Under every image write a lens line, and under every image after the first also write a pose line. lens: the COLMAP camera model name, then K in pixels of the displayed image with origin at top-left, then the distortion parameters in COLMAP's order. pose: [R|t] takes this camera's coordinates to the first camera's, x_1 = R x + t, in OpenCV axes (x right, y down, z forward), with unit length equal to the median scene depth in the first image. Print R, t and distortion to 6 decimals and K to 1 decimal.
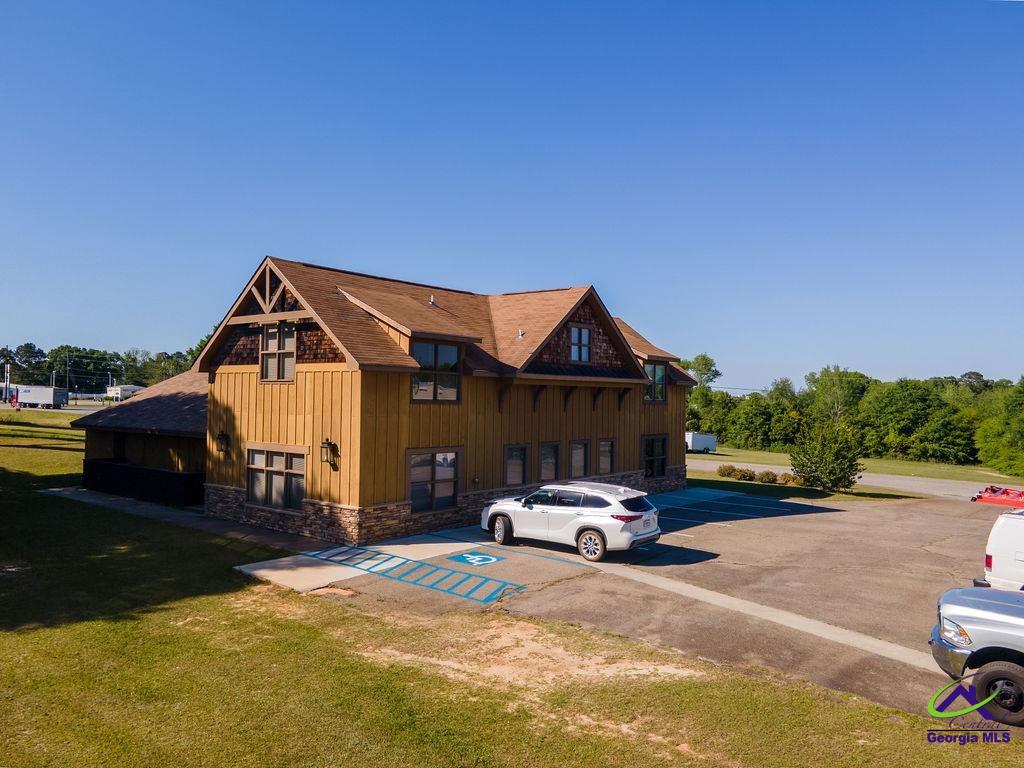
lens RADIAL K [[756.9, 0, 511.9], [0, 756.9, 384.8], [0, 0, 1]] dist [0.044704, 0.014384]
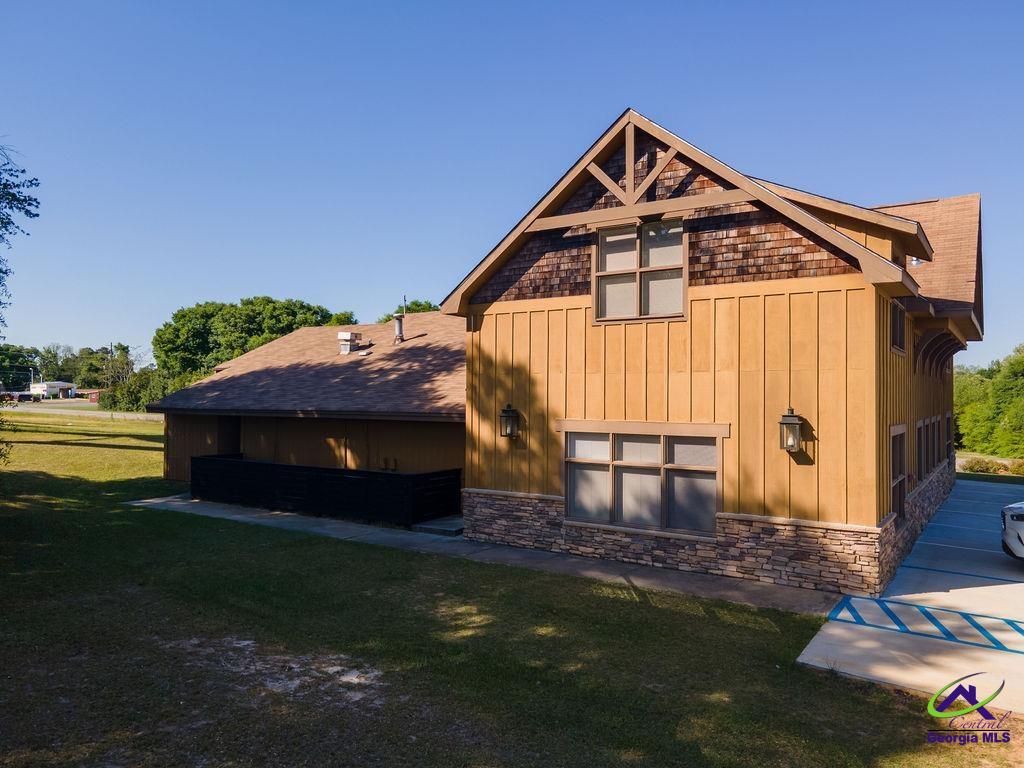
lens RADIAL K [[756.9, 0, 514.8], [0, 756.9, 374.5], [0, 0, 1]] dist [0.044704, 0.014384]
pose [[0.994638, -0.009157, 0.103008, -0.476866], [0.009970, 0.999923, -0.007372, 0.044122], [-0.102933, 0.008359, 0.994653, 0.415039]]
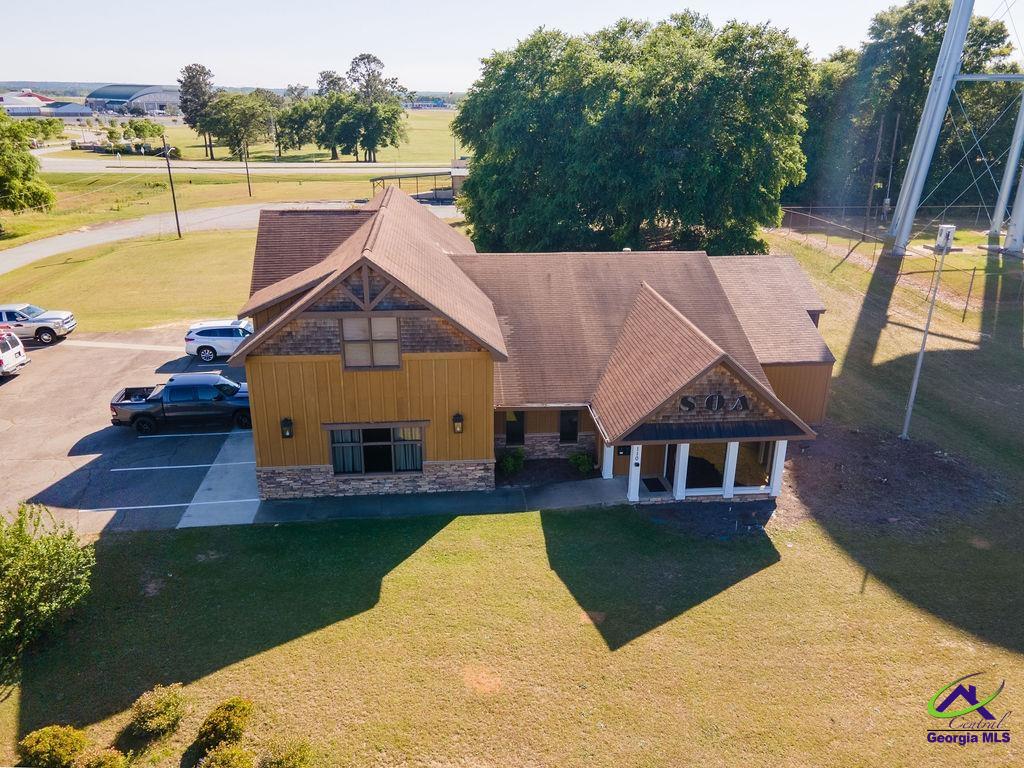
lens RADIAL K [[756.9, 0, 511.2], [0, 756.9, 387.8], [0, 0, 1]] dist [0.044704, 0.014384]
pose [[-0.706512, 0.235487, -0.667373, 0.817322], [-0.003241, 0.941929, 0.335797, -0.325514], [0.707694, 0.239407, -0.664721, 2.559224]]
